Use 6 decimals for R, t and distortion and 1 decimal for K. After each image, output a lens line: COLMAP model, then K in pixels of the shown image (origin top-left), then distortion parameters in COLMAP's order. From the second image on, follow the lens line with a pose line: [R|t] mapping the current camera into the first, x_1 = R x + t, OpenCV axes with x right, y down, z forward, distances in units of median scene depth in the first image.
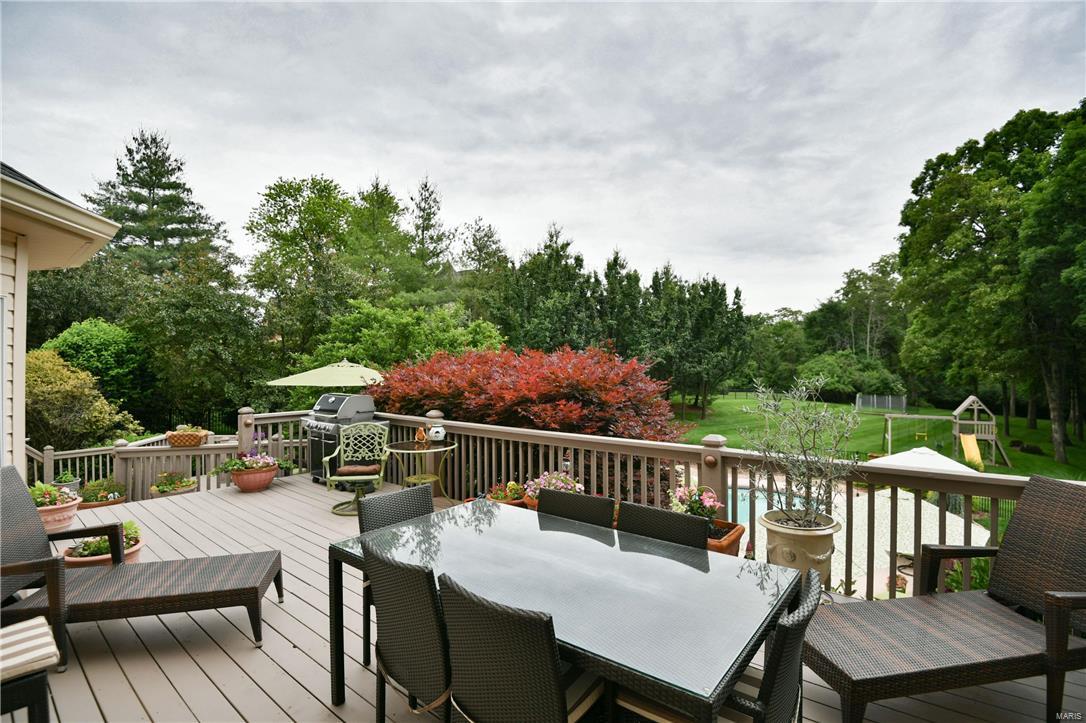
lens RADIAL K [[508.4, 0, 543.0], [0, 508.4, 361.5], [0, 0, 1]] dist [-0.000112, -0.019095]
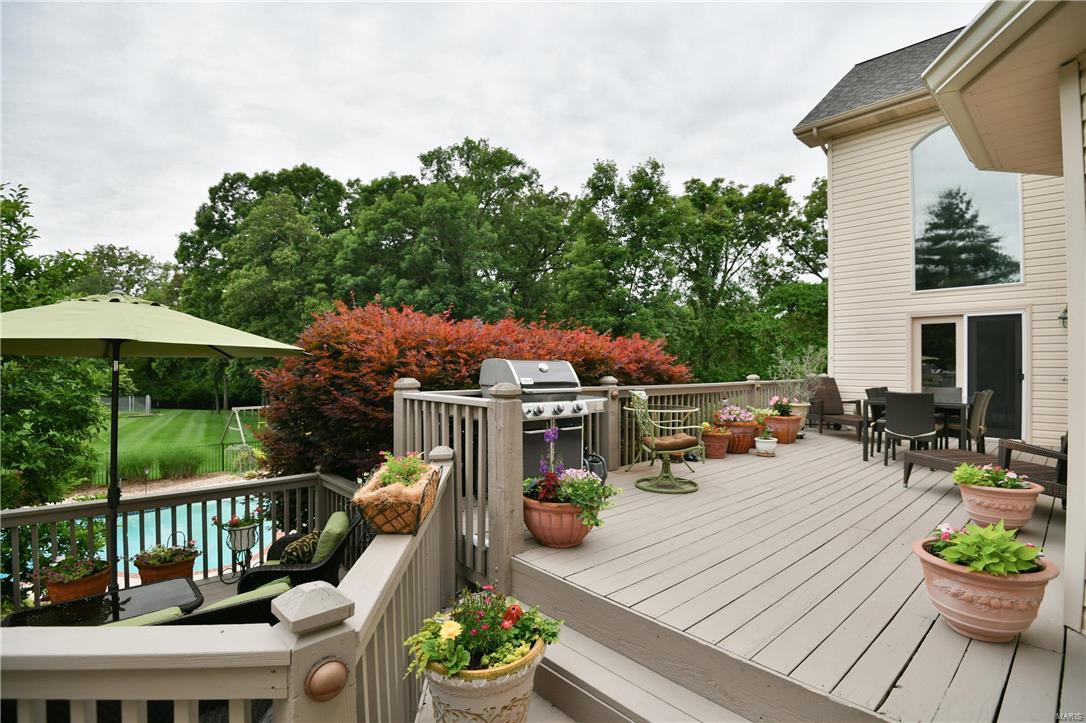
lens RADIAL K [[508.4, 0, 543.0], [0, 508.4, 361.5], [0, 0, 1]] dist [-0.000112, -0.019095]
pose [[0.141714, 0.006628, 0.989885, -0.200566], [0.003669, 0.999967, -0.007220, 0.012548], [-0.989901, 0.004655, 0.141685, 0.173829]]
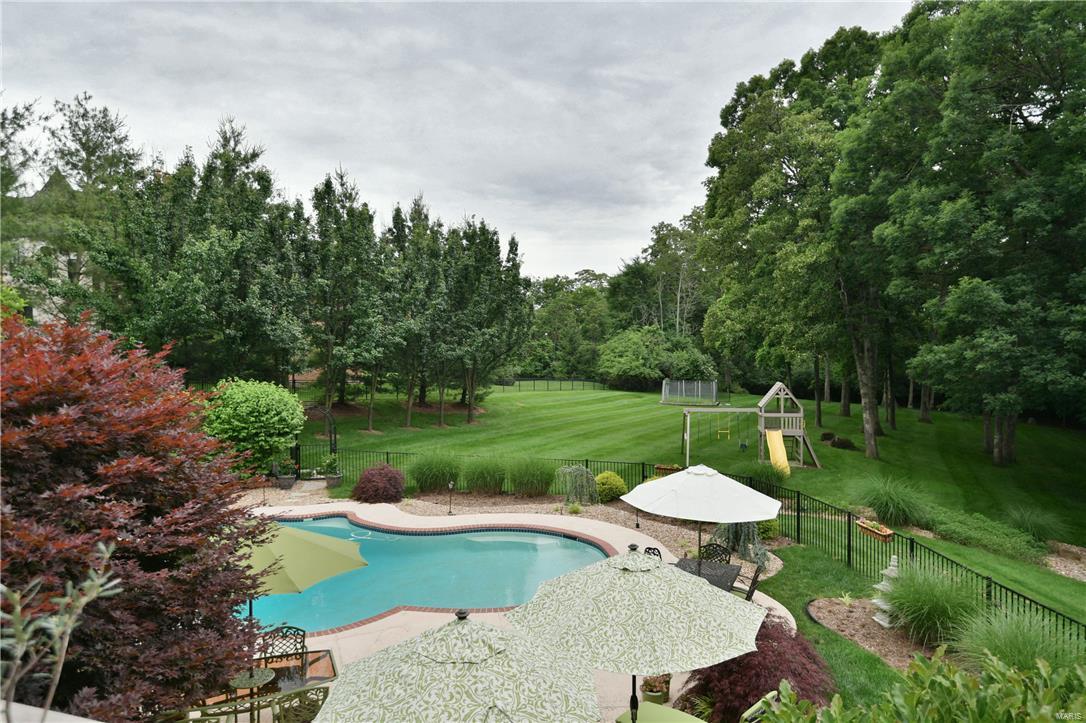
lens RADIAL K [[697.0, 0, 543.0], [0, 697.0, 361.5], [0, 0, 1]] dist [0.099284, -0.110342]
pose [[0.934167, -0.018561, 0.356353, 0.070369], [0.007736, 0.999465, 0.031778, -0.001993], [-0.356753, -0.026929, 0.933811, 0.059001]]
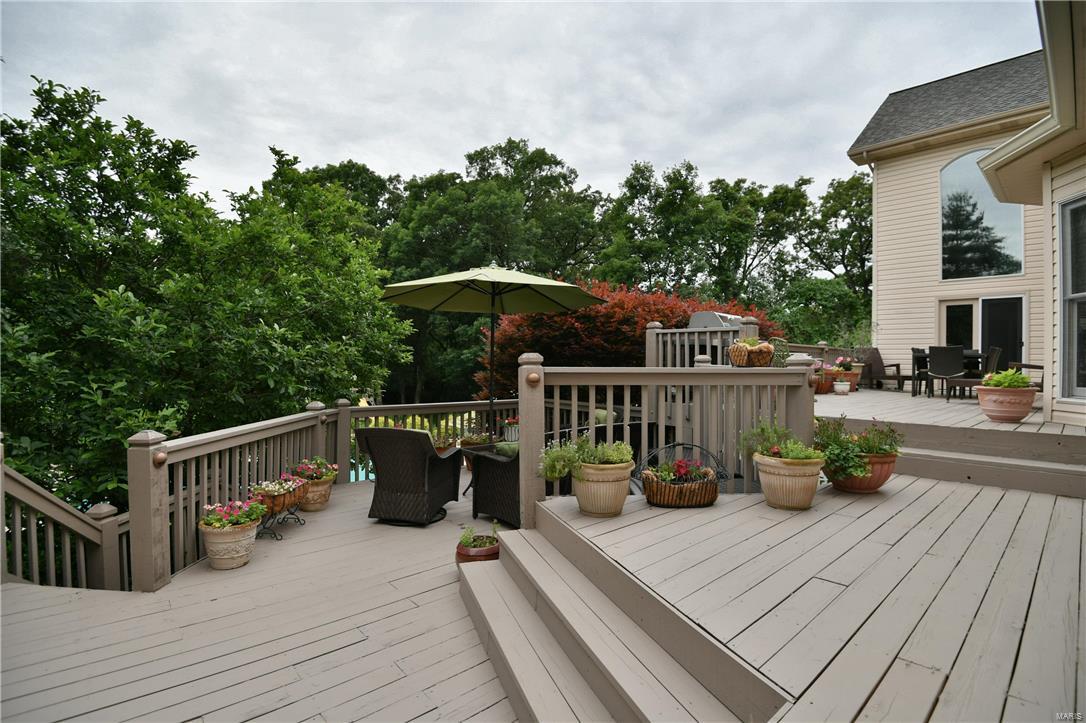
lens RADIAL K [[509.8, 0, 554.9], [0, 509.8, 360.0], [0, 0, 1]] dist [0.000216, -0.021748]
pose [[0.126841, 0.001608, 0.991922, -0.277921], [-0.004244, 0.999990, -0.001079, 0.028777], [-0.991914, -0.004073, 0.126847, 0.229888]]
